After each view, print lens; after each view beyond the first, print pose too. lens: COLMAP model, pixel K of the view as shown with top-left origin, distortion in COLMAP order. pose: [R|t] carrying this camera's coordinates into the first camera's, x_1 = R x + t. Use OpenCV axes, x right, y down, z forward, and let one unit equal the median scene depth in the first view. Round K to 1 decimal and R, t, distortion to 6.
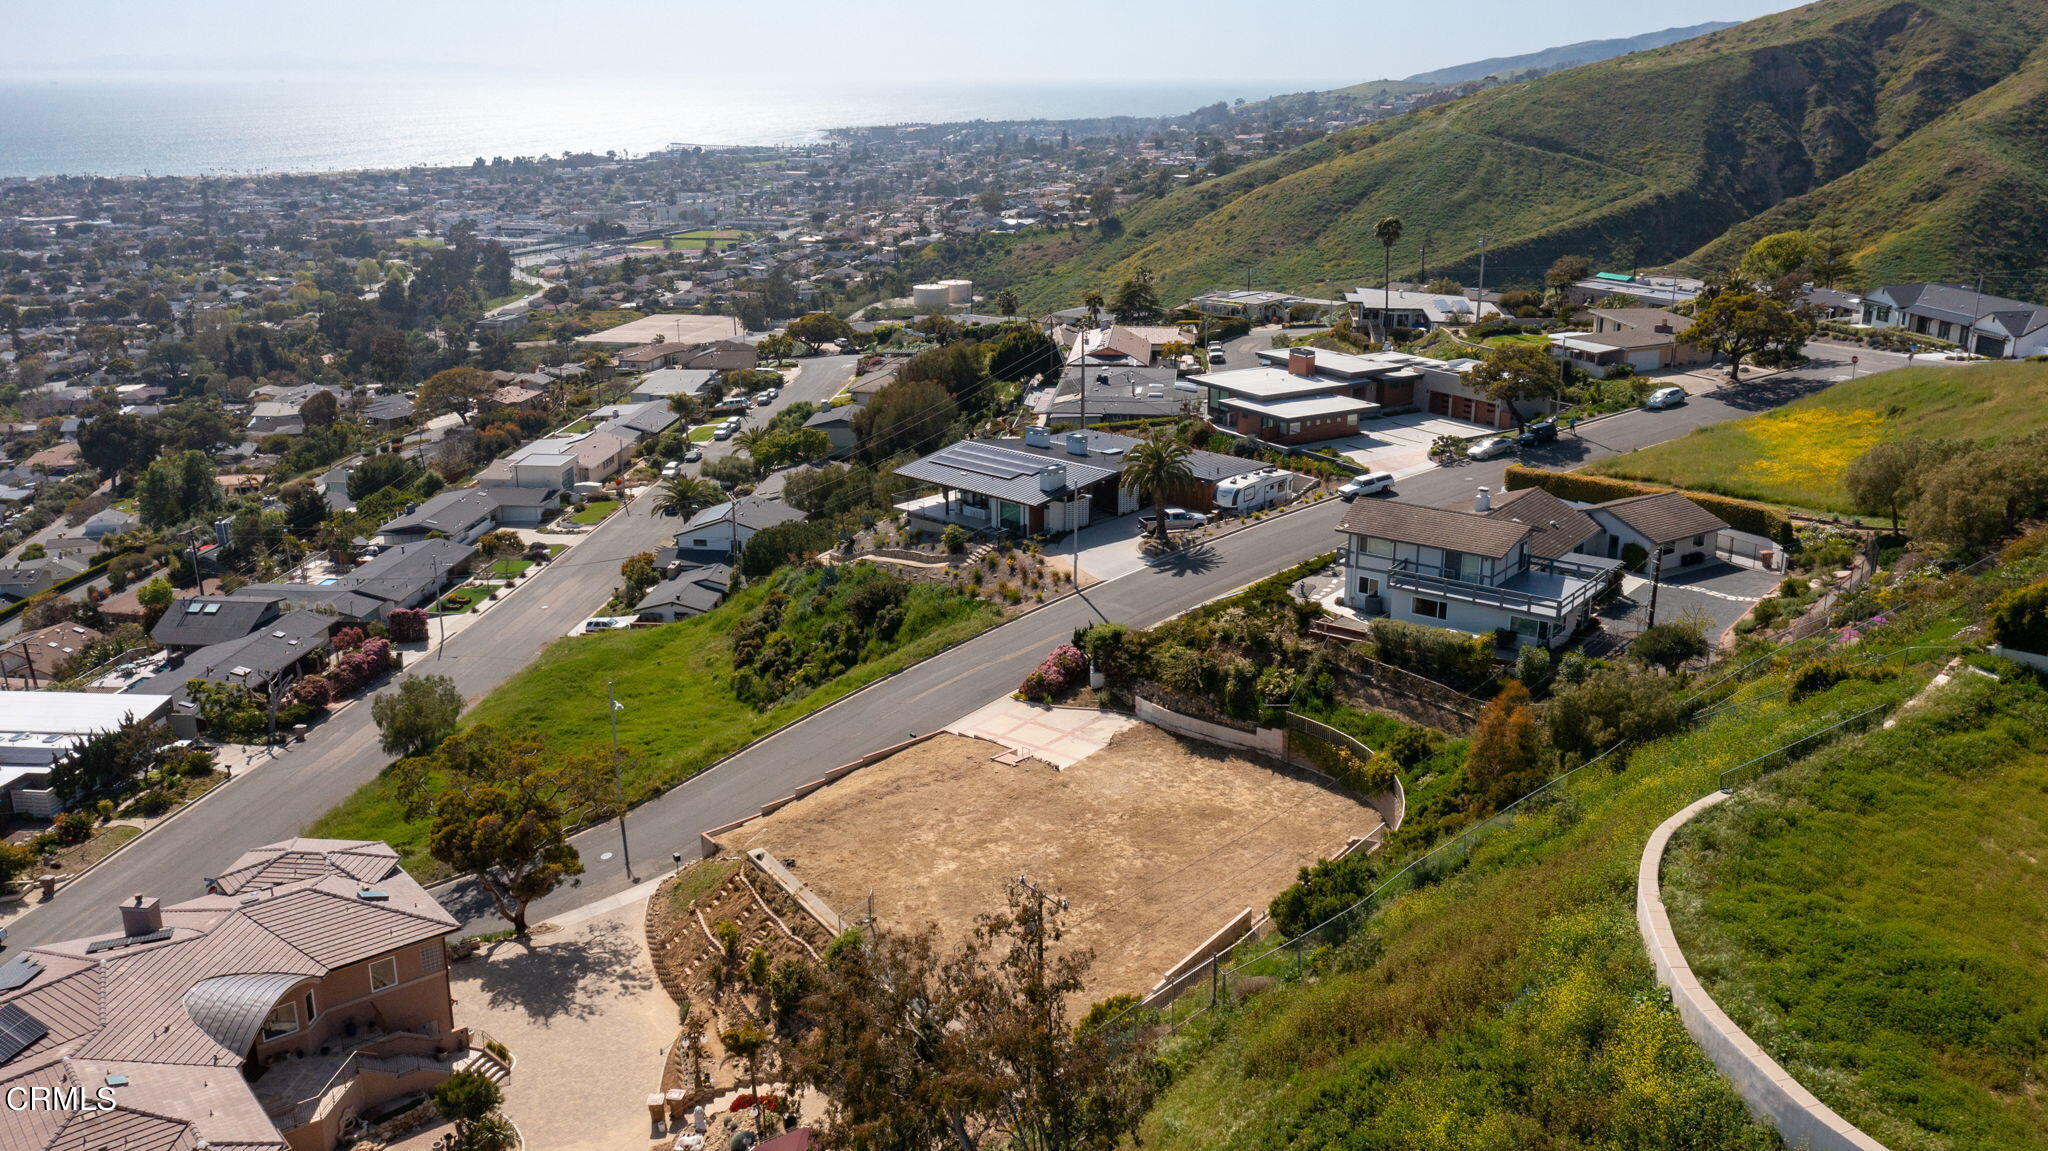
lens RADIAL K [[1661.3, 0, 1016.1], [0, 1661.3, 572.6], [0, 0, 1]] dist [-0.002061, 0.021007]
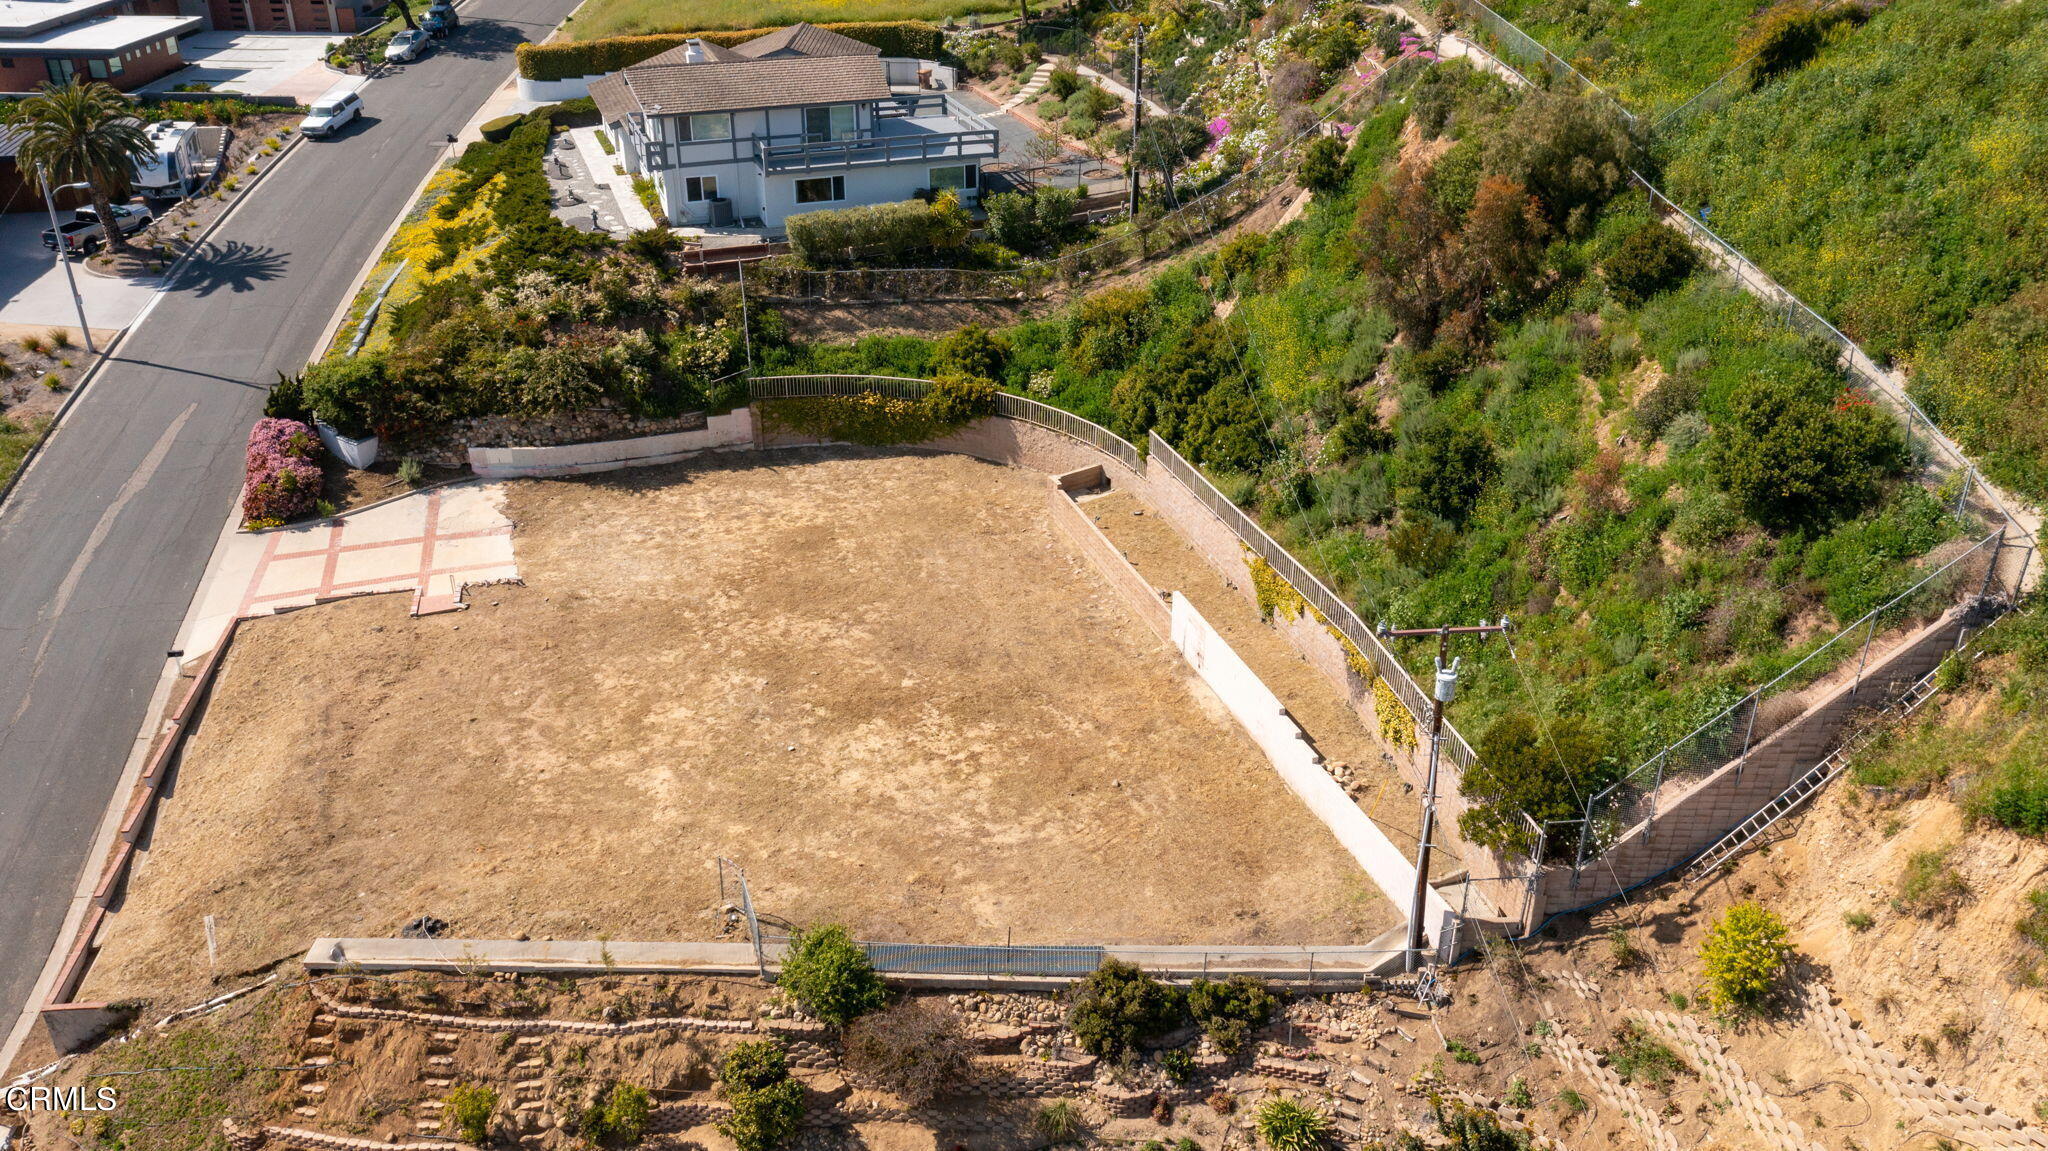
lens RADIAL K [[1661.3, 0, 1014.0], [0, 1661.3, 568.5], [0, 0, 1]] dist [-0.002061, 0.021007]
pose [[0.555113, -0.382393, 0.738664, -0.181029], [0.238823, 0.923940, 0.298830, -0.013365], [-0.796751, 0.010525, 0.604216, 0.284640]]
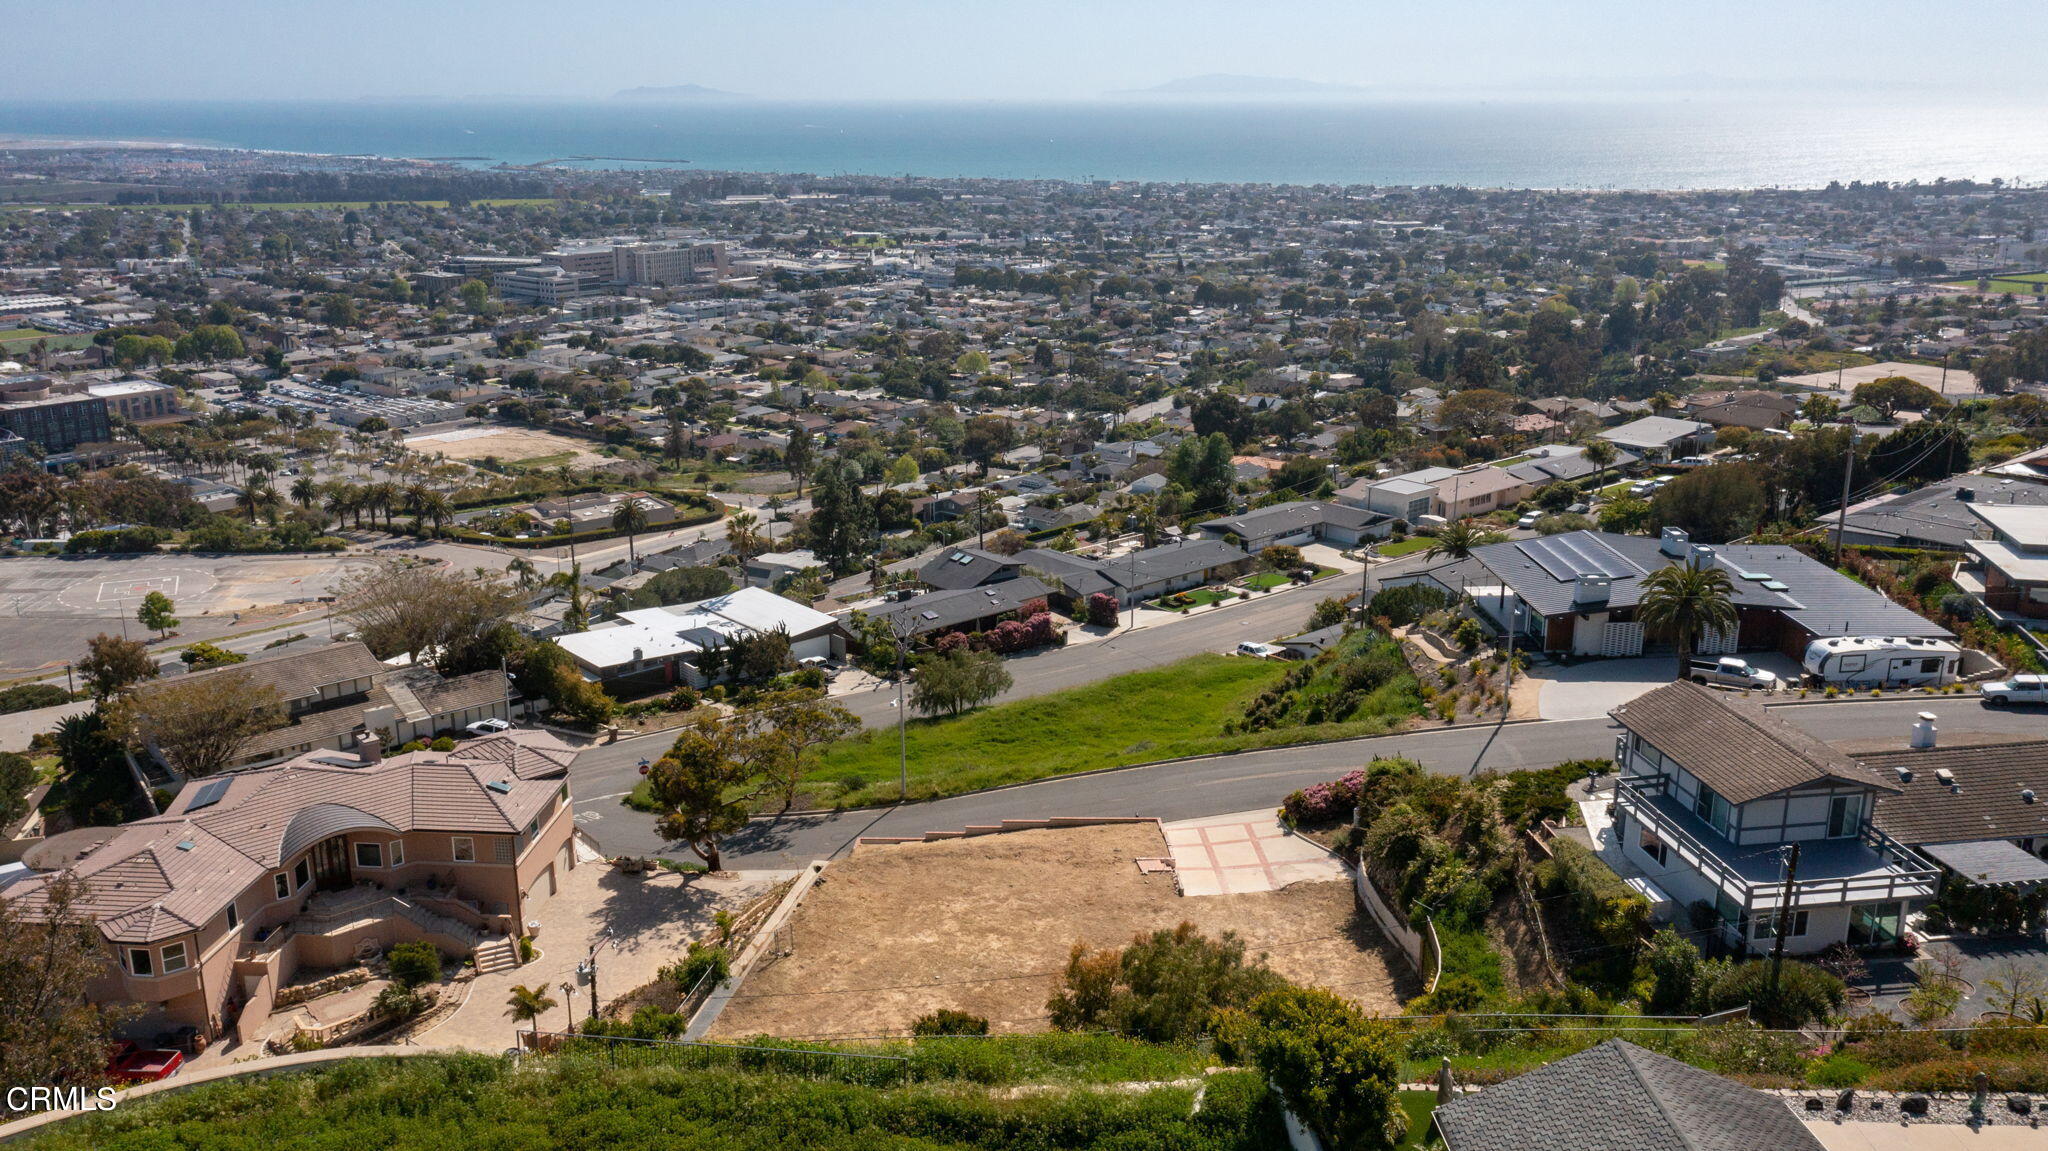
lens RADIAL K [[1661.3, 0, 1029.8], [0, 1661.3, 581.3], [0, 0, 1]] dist [-0.002061, 0.021007]
pose [[0.719905, 0.196210, -0.665762, 0.298865], [-0.199832, 0.977188, 0.071908, -0.051930], [0.664683, 0.081273, 0.742692, 0.158557]]
